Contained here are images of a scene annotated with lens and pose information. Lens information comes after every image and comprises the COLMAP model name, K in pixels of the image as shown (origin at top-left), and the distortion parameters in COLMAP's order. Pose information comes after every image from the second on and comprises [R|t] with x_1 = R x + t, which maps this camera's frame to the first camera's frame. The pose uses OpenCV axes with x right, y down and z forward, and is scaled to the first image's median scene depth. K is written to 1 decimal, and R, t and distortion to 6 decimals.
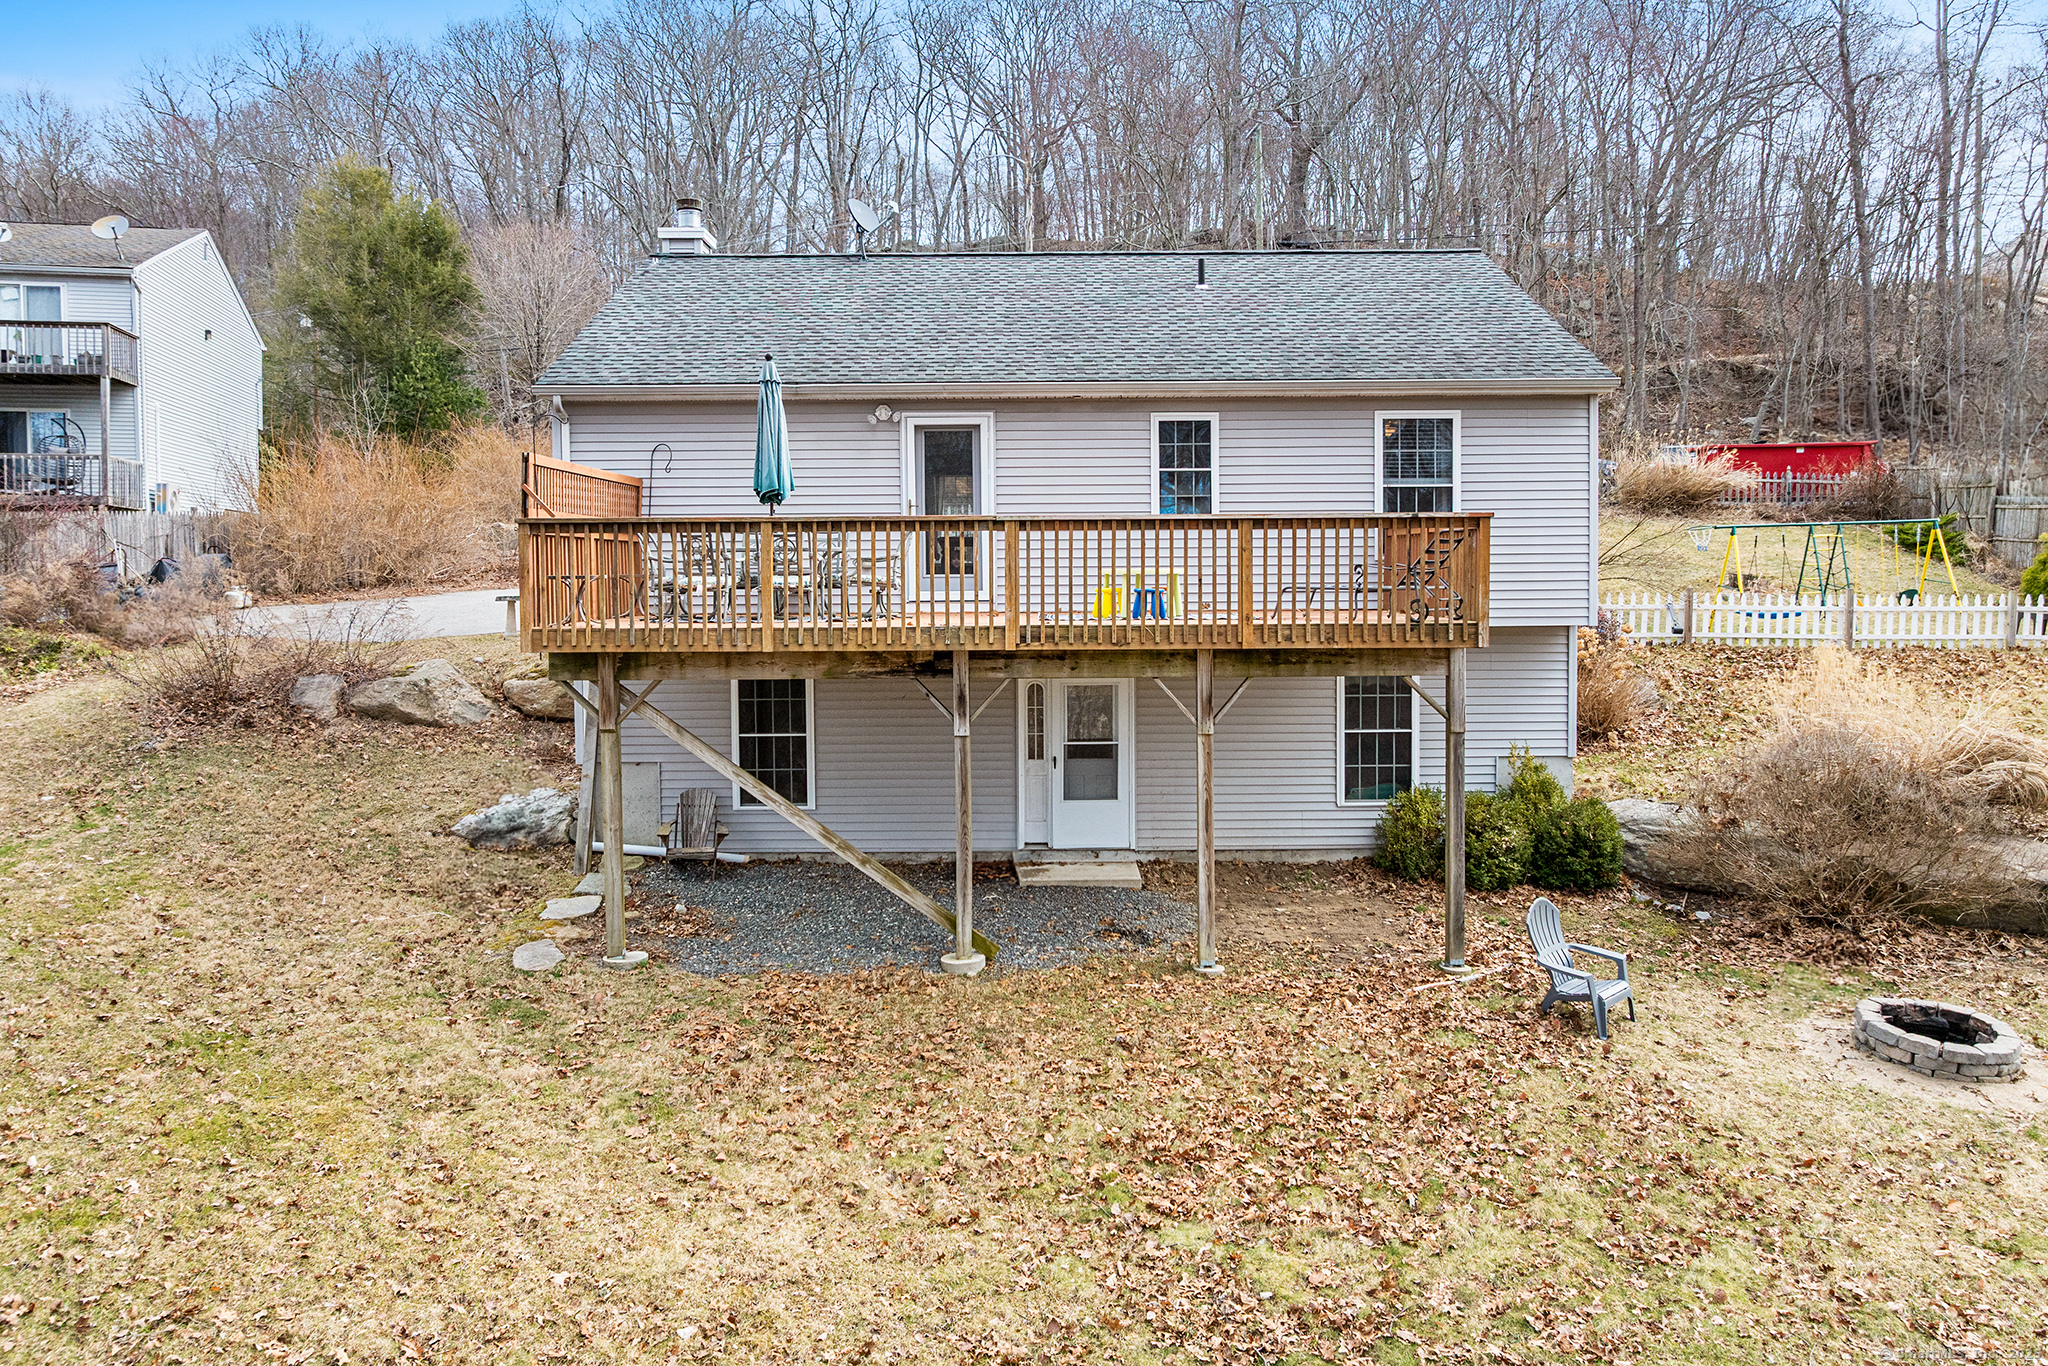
lens RADIAL K [[1428.4, 0, 1027.6], [0, 1428.4, 692.6], [0, 0, 1]] dist [-0.038793, -0.008135]
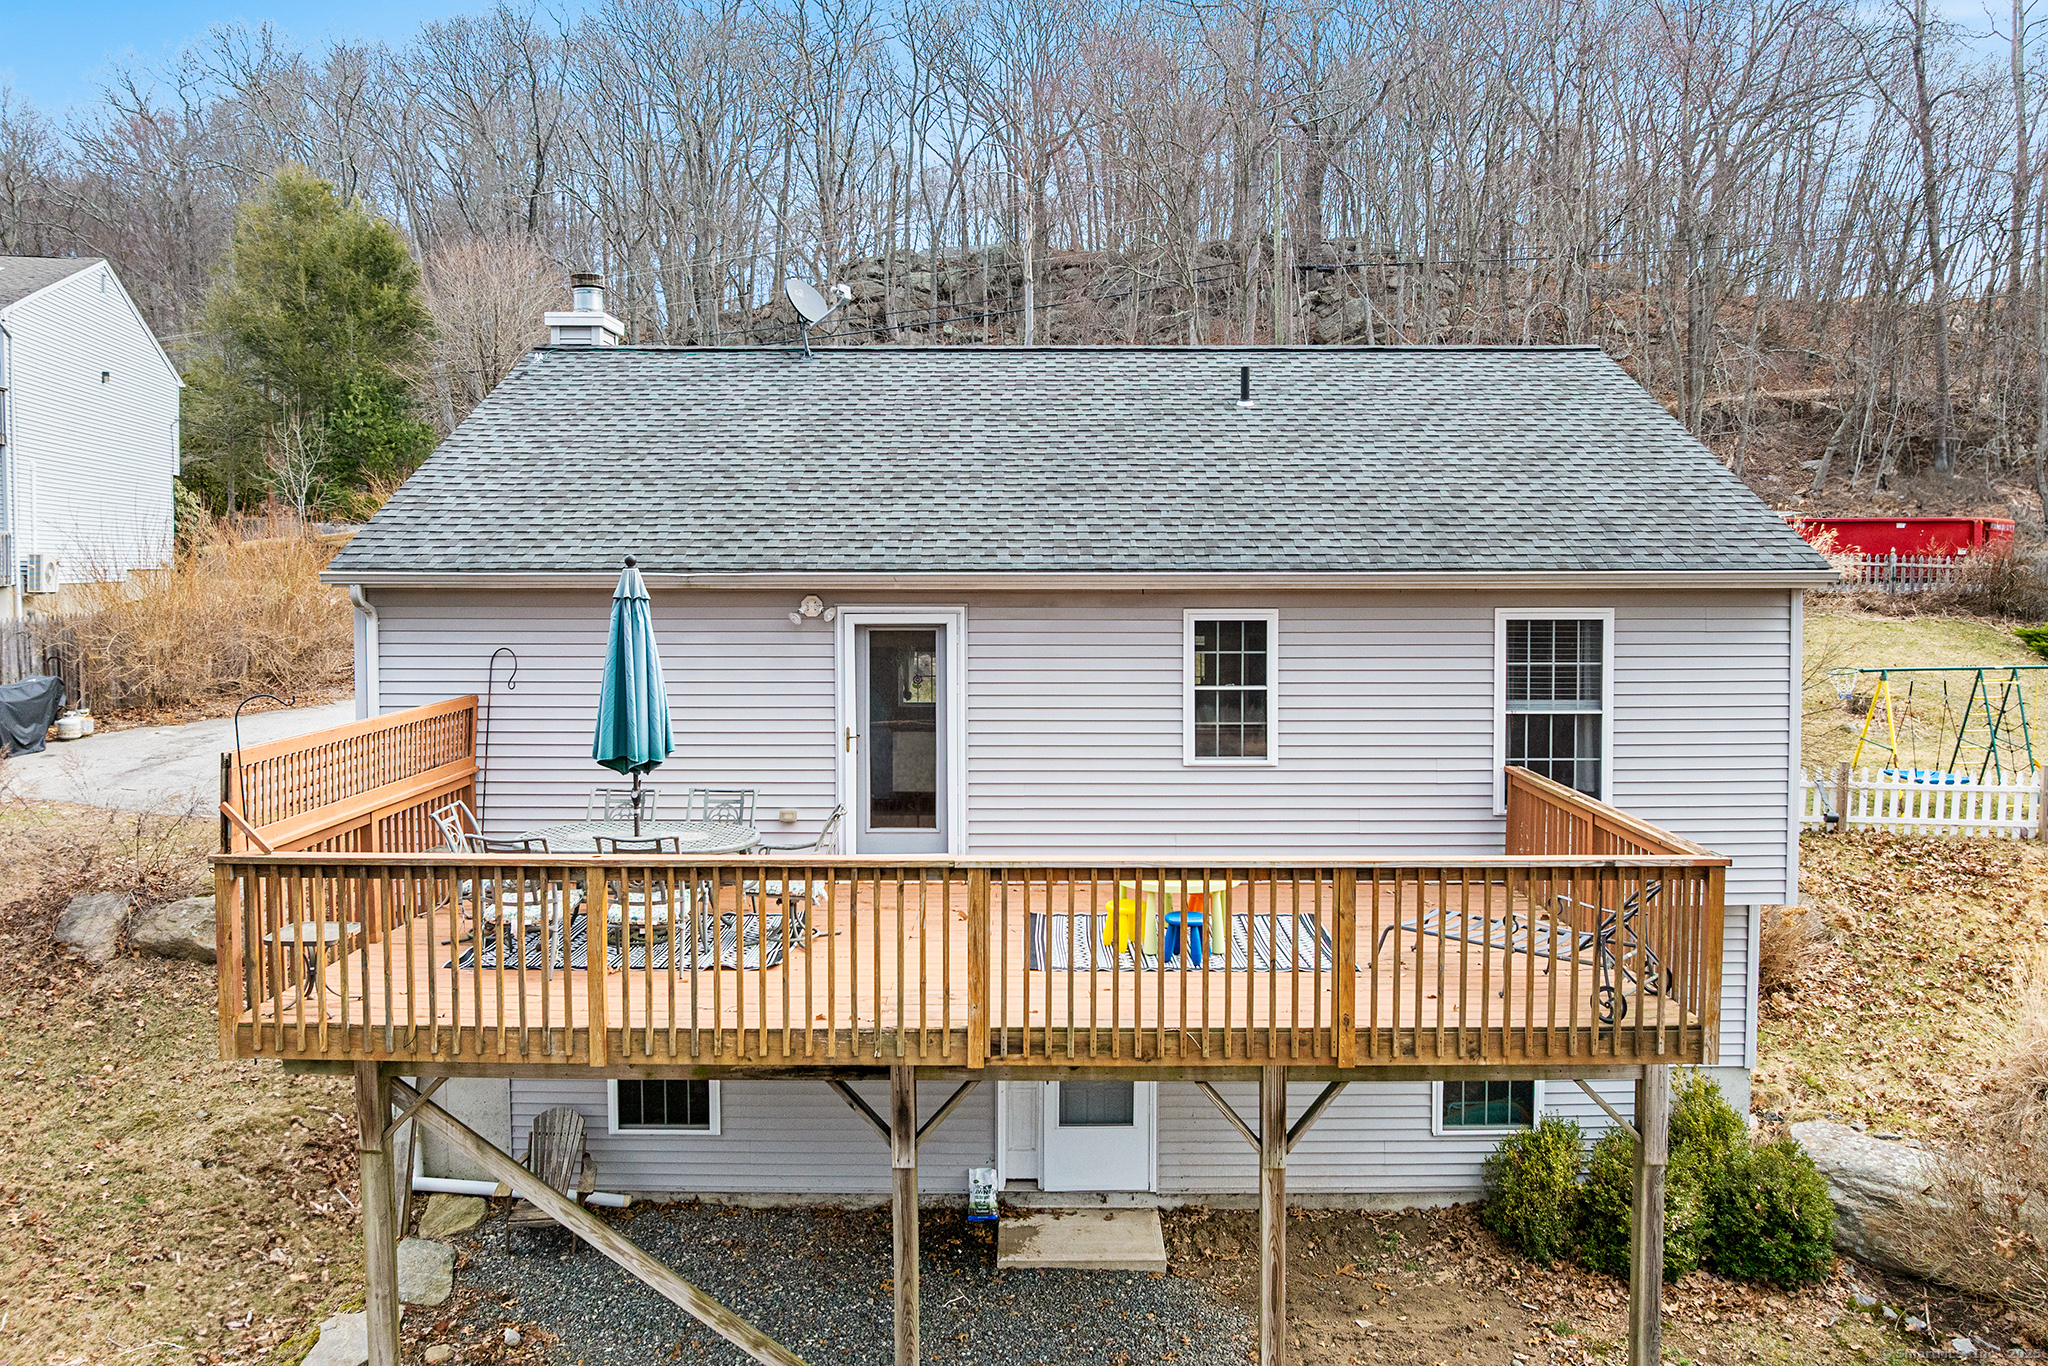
lens RADIAL K [[1428.4, 0, 1027.5], [0, 1428.4, 672.8], [0, 0, 1]] dist [-0.038793, -0.008135]
pose [[0.999979, 0.006478, -0.000203, 0.007240], [-0.006479, 0.999944, -0.008423, -0.143202], [0.000149, 0.008424, 0.999965, 0.254961]]
